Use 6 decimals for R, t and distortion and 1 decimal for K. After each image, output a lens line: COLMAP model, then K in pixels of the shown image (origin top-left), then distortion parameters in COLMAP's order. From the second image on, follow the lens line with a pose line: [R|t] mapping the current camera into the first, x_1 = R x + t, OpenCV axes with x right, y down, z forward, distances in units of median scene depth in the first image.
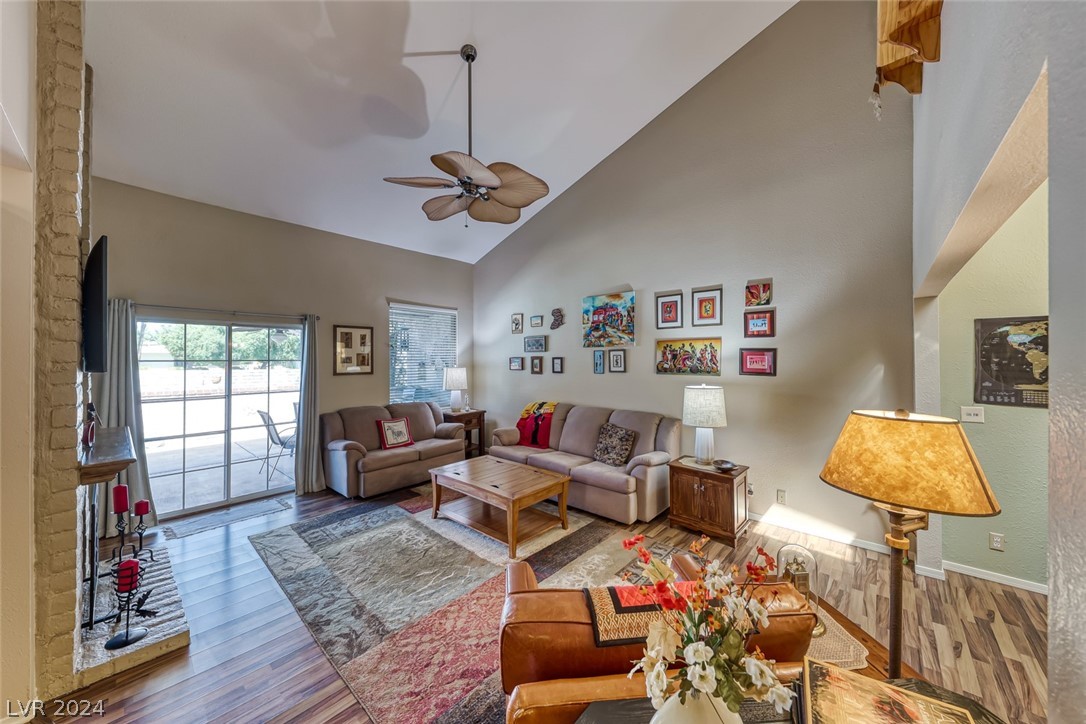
lens RADIAL K [[375.5, 0, 545.3], [0, 375.5, 356.0], [0, 0, 1]] dist [0.010458, -0.004198]
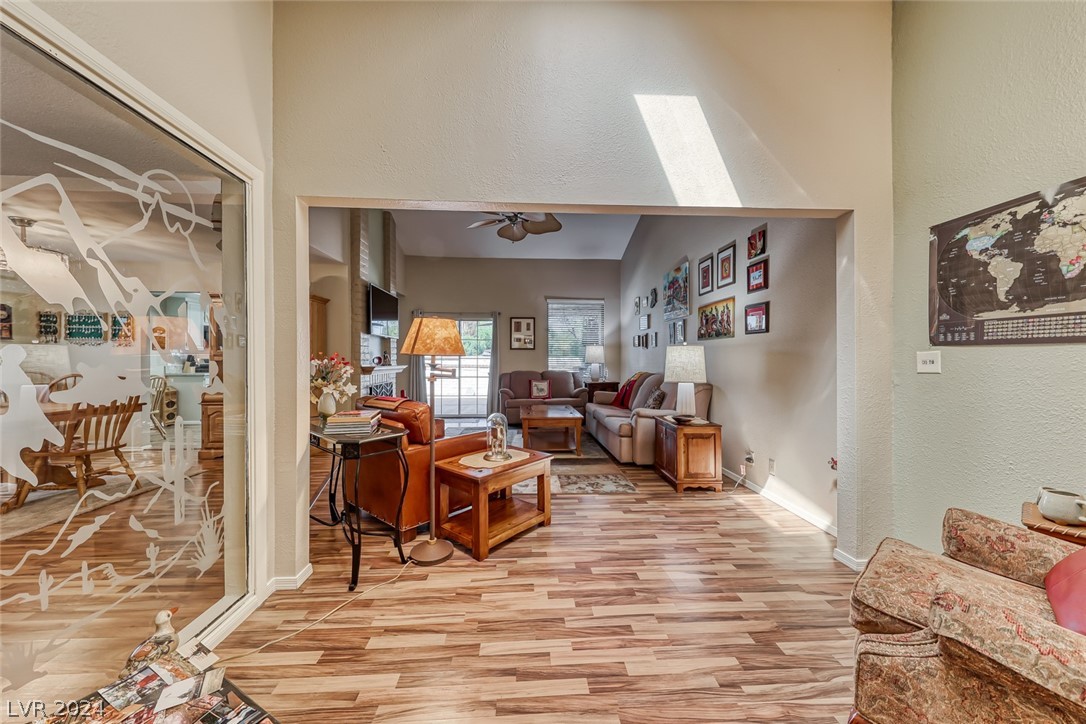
lens RADIAL K [[375.5, 0, 539.5], [0, 375.5, 360.1], [0, 0, 1]] dist [0.010458, -0.004198]
pose [[0.704526, 0.006440, -0.709649, 0.800409], [-0.001569, 0.999971, 0.007517, 0.105305], [0.709677, -0.004183, 0.704515, -0.014174]]
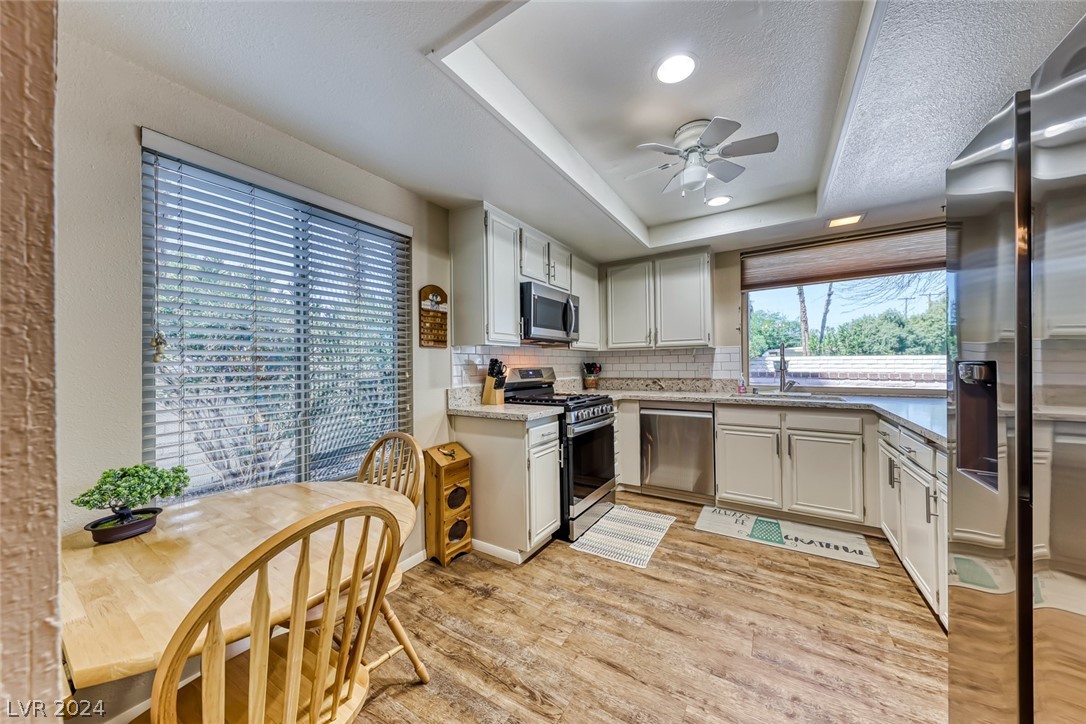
lens RADIAL K [[375.5, 0, 539.4], [0, 375.5, 362.1], [0, 0, 1]] dist [0.010458, -0.004198]
pose [[0.164963, -0.006424, -0.986279, -0.965093], [0.016031, 0.999864, -0.003831, 0.105439], [0.986169, -0.015179, 0.165044, 0.039298]]
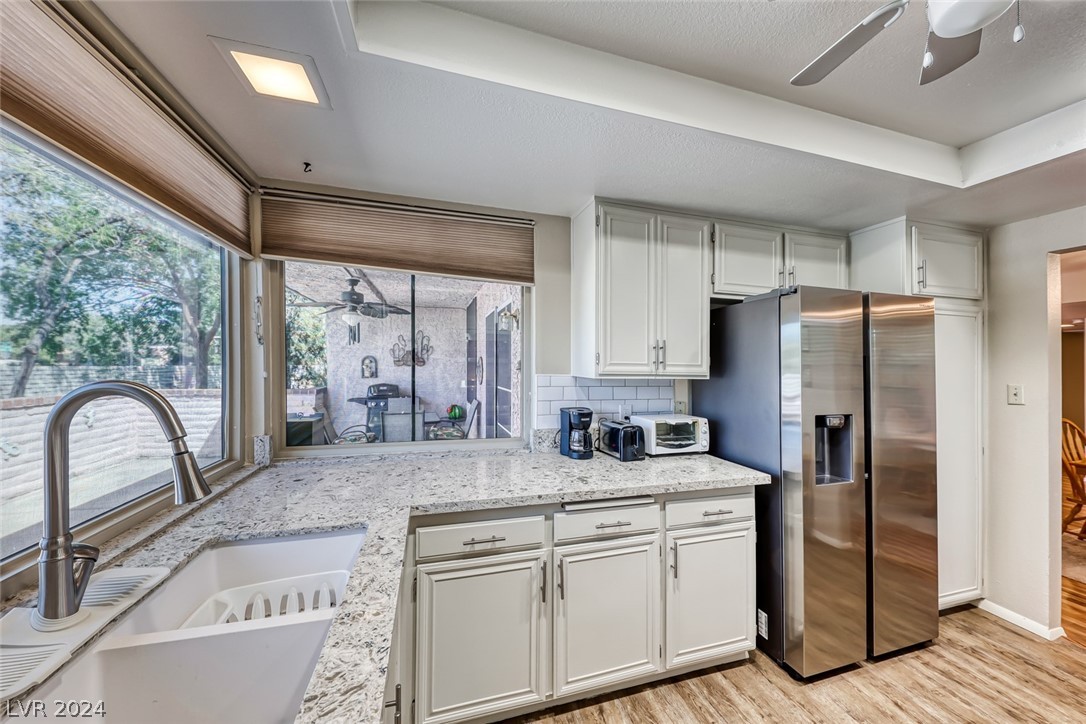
lens RADIAL K [[375.5, 0, 535.5], [0, 375.5, 360.5], [0, 0, 1]] dist [0.010458, -0.004198]
pose [[0.530725, 0.020740, 0.847290, -1.747203], [-0.018256, 0.999748, -0.013036, 0.056070], [-0.847347, -0.008550, 0.530970, 0.440647]]
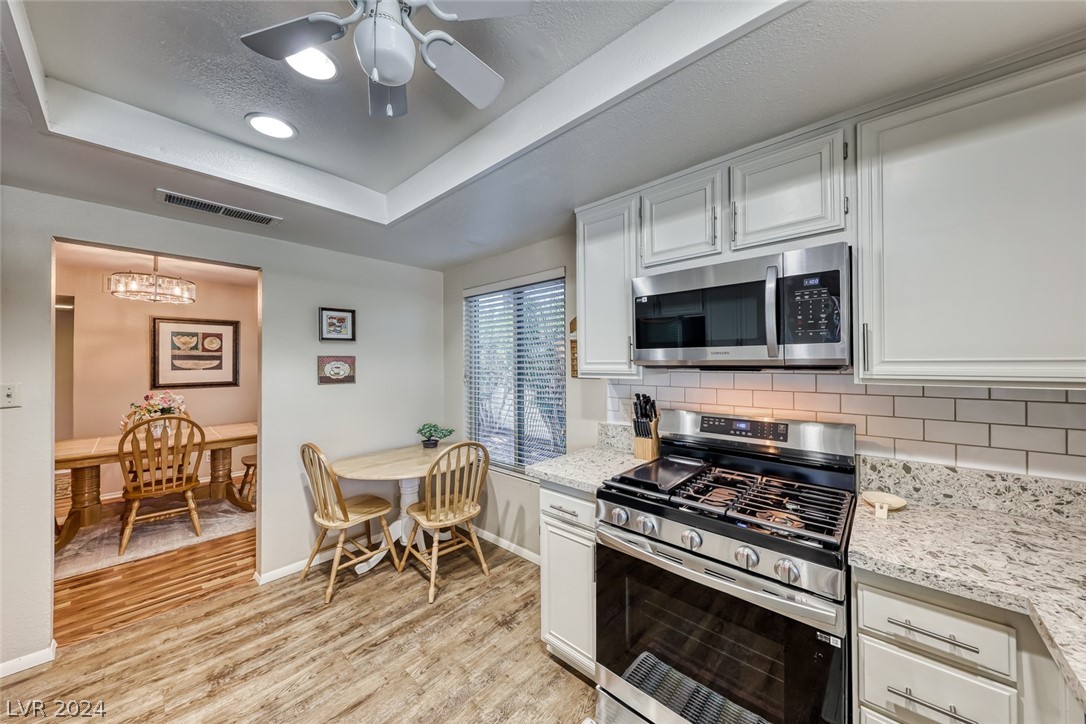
lens RADIAL K [[375.5, 0, 544.1], [0, 375.5, 362.1], [0, 0, 1]] dist [0.010458, -0.004198]
pose [[-0.999911, 0.009863, 0.008998, -1.554828], [0.009807, 0.999932, -0.006250, 0.053691], [-0.009059, -0.006161, -0.999940, 0.585998]]
